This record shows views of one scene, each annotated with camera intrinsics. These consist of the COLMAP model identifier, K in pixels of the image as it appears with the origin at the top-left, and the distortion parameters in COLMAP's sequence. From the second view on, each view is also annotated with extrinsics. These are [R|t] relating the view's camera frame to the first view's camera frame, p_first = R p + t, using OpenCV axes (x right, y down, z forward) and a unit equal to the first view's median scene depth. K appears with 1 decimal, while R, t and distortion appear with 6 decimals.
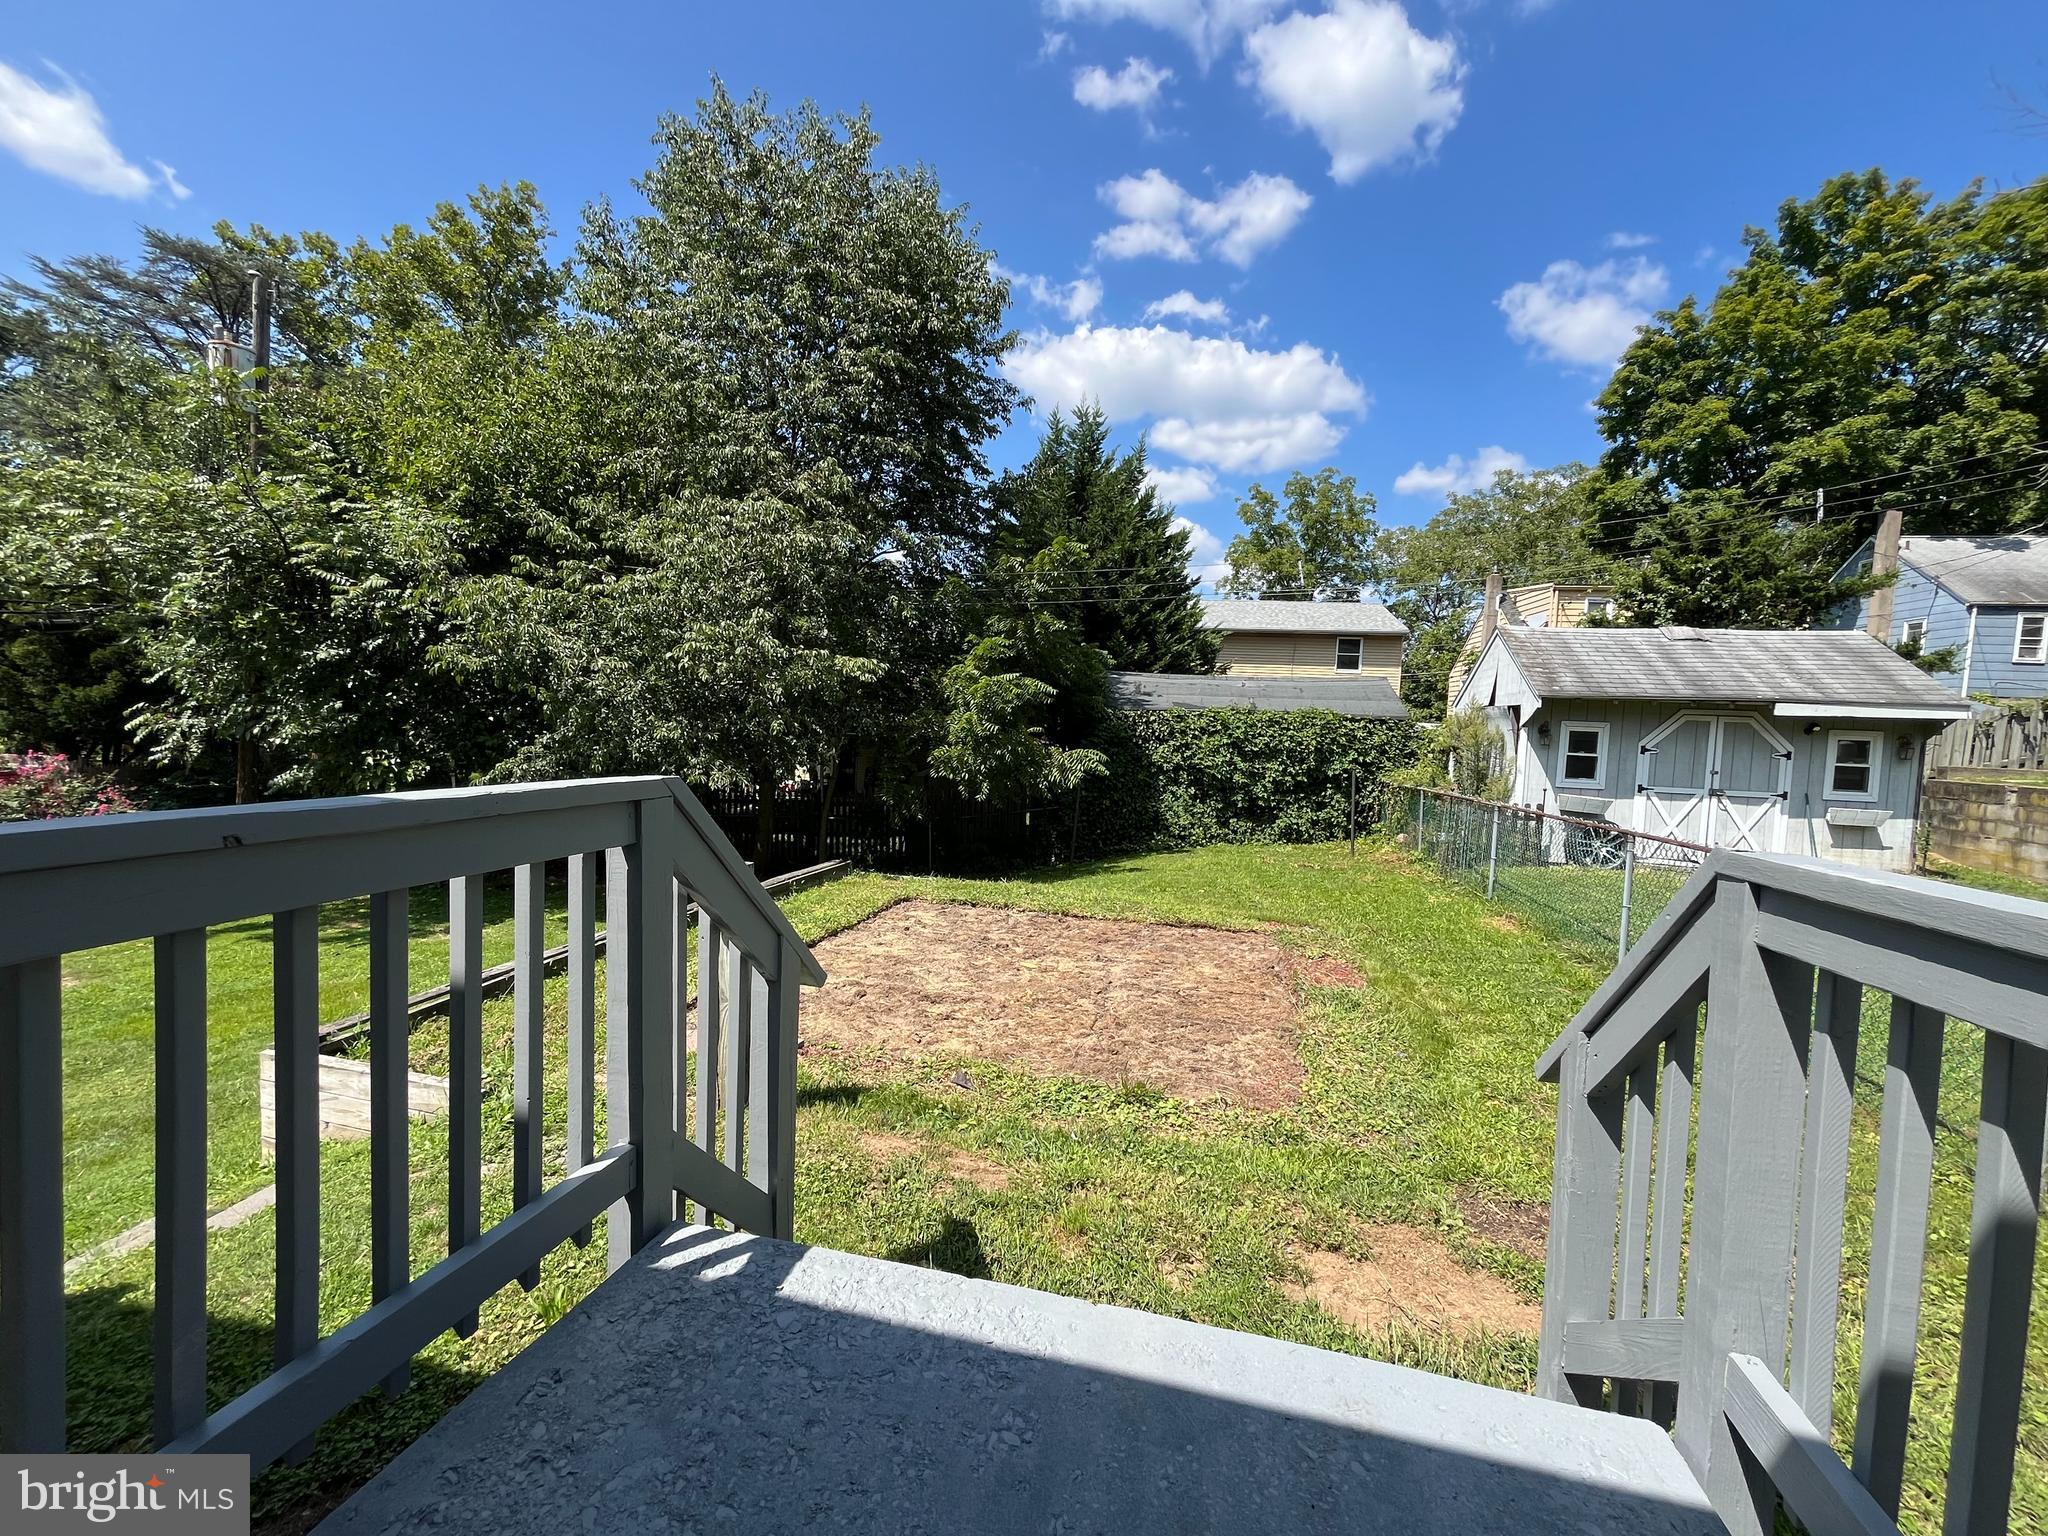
lens RADIAL K [[855.8, 0, 1044.4], [0, 855.8, 771.5], [0, 0, 1]] dist [-0.002895, 0.000066]
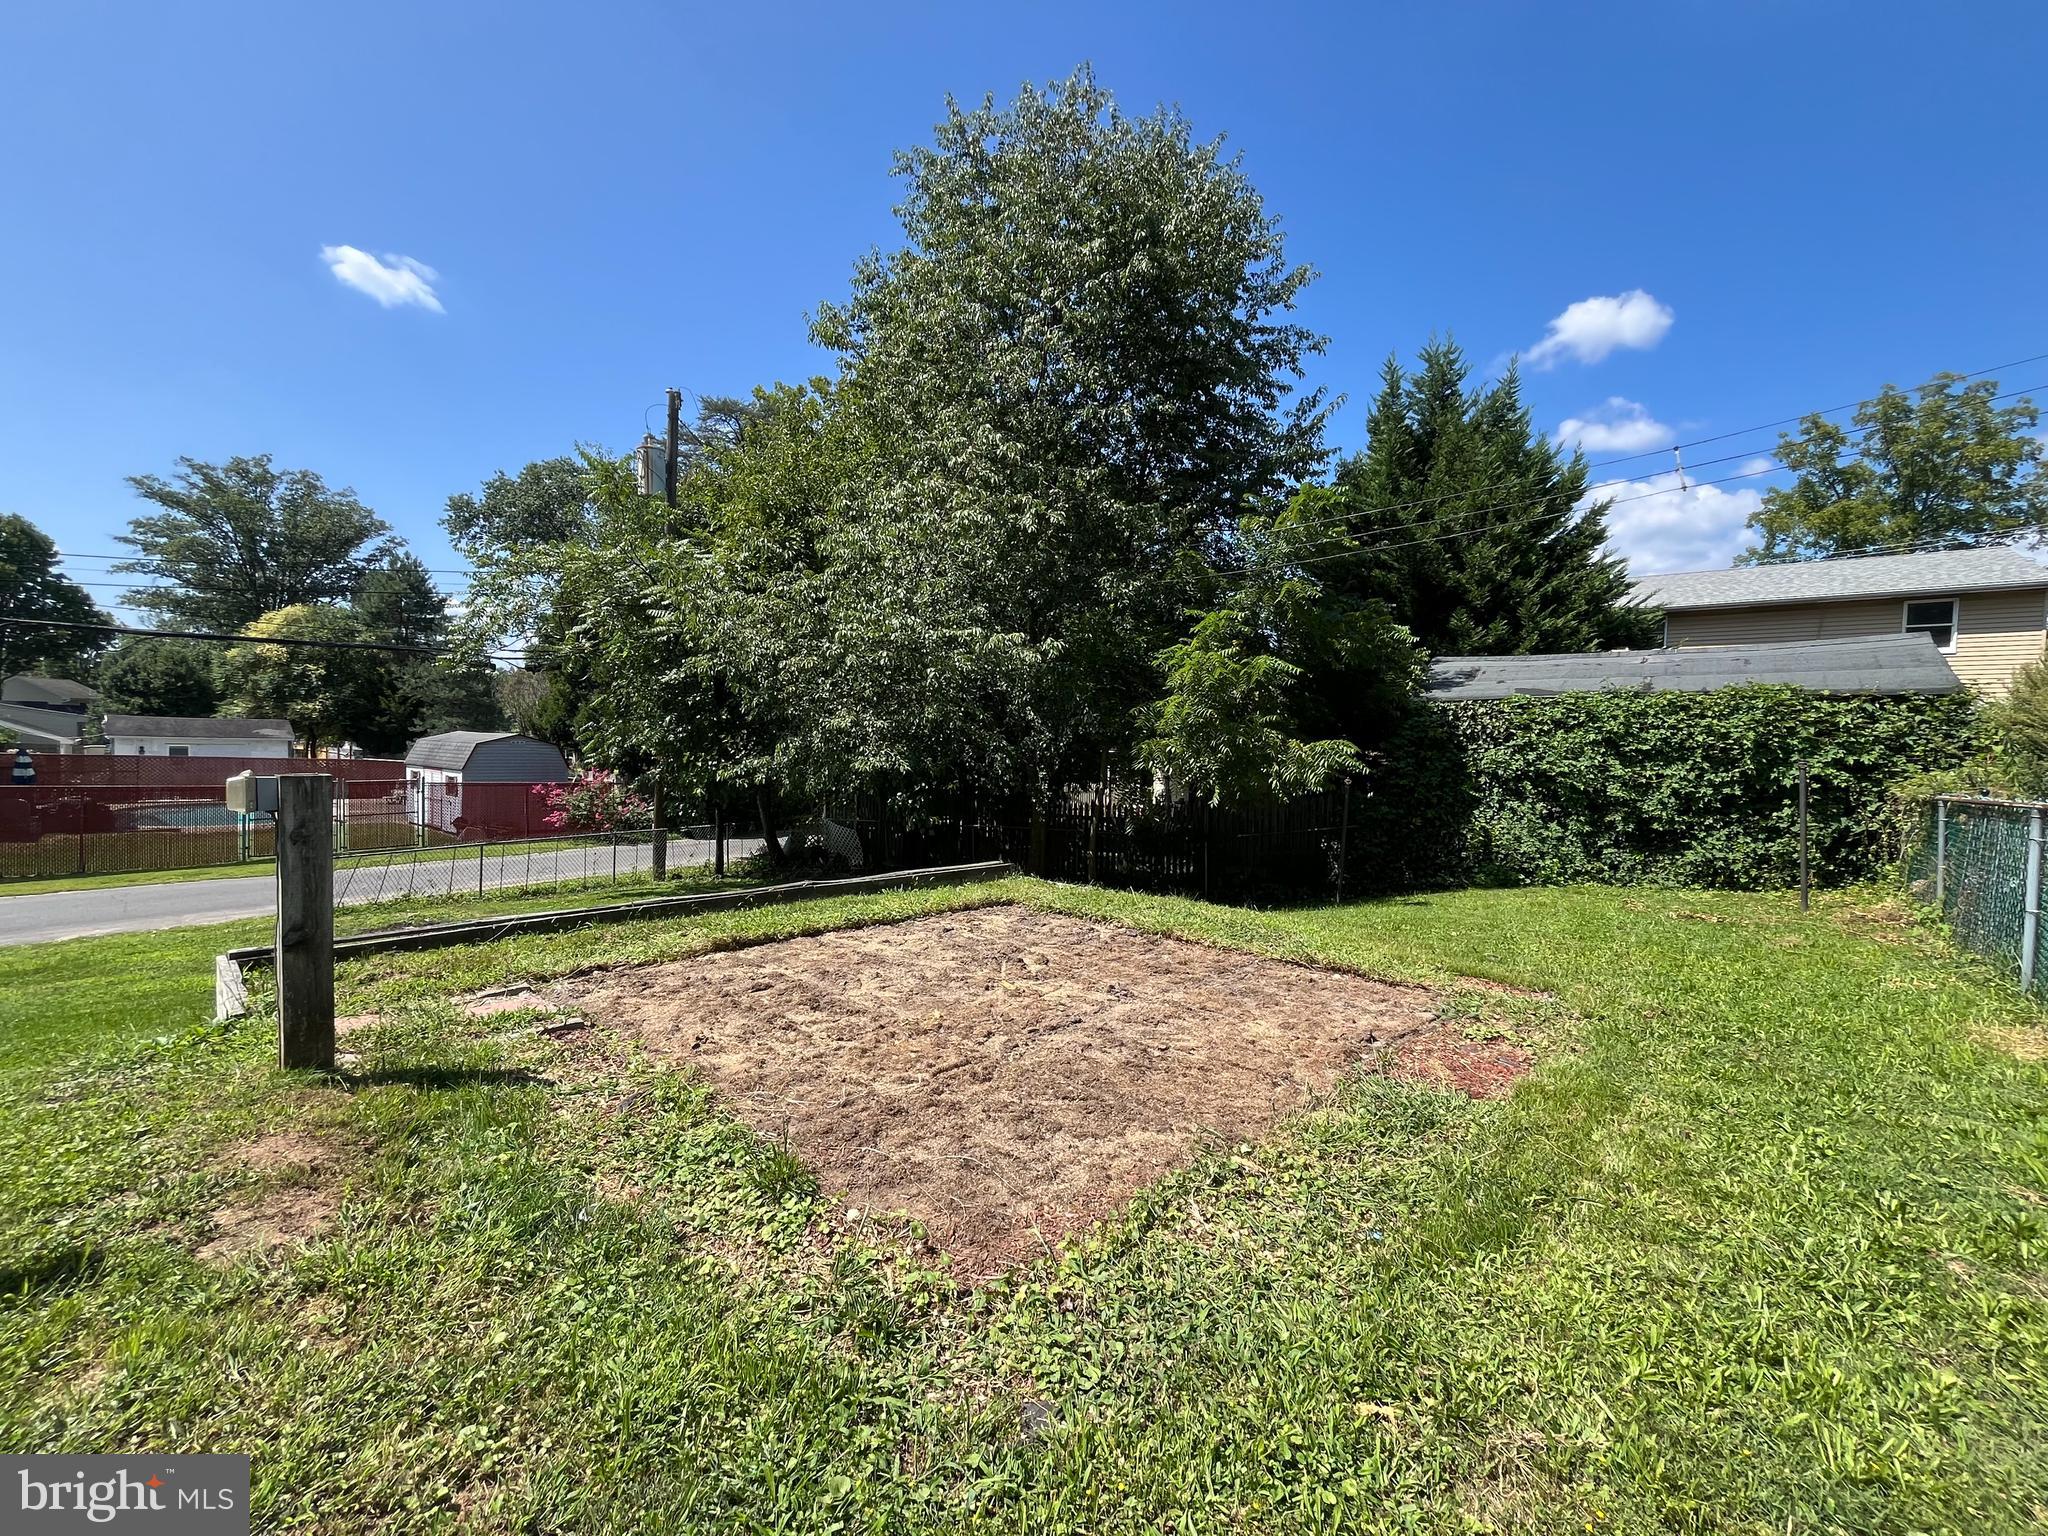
lens RADIAL K [[851.5, 0, 1018.7], [0, 851.5, 766.9], [0, 0, 1]] dist [0.005197, 0.000998]
pose [[0.861796, -0.006297, -0.507216, 0.160929], [-0.018543, 0.998864, -0.043906, 0.028982], [0.506916, 0.047244, 0.860700, 0.151792]]
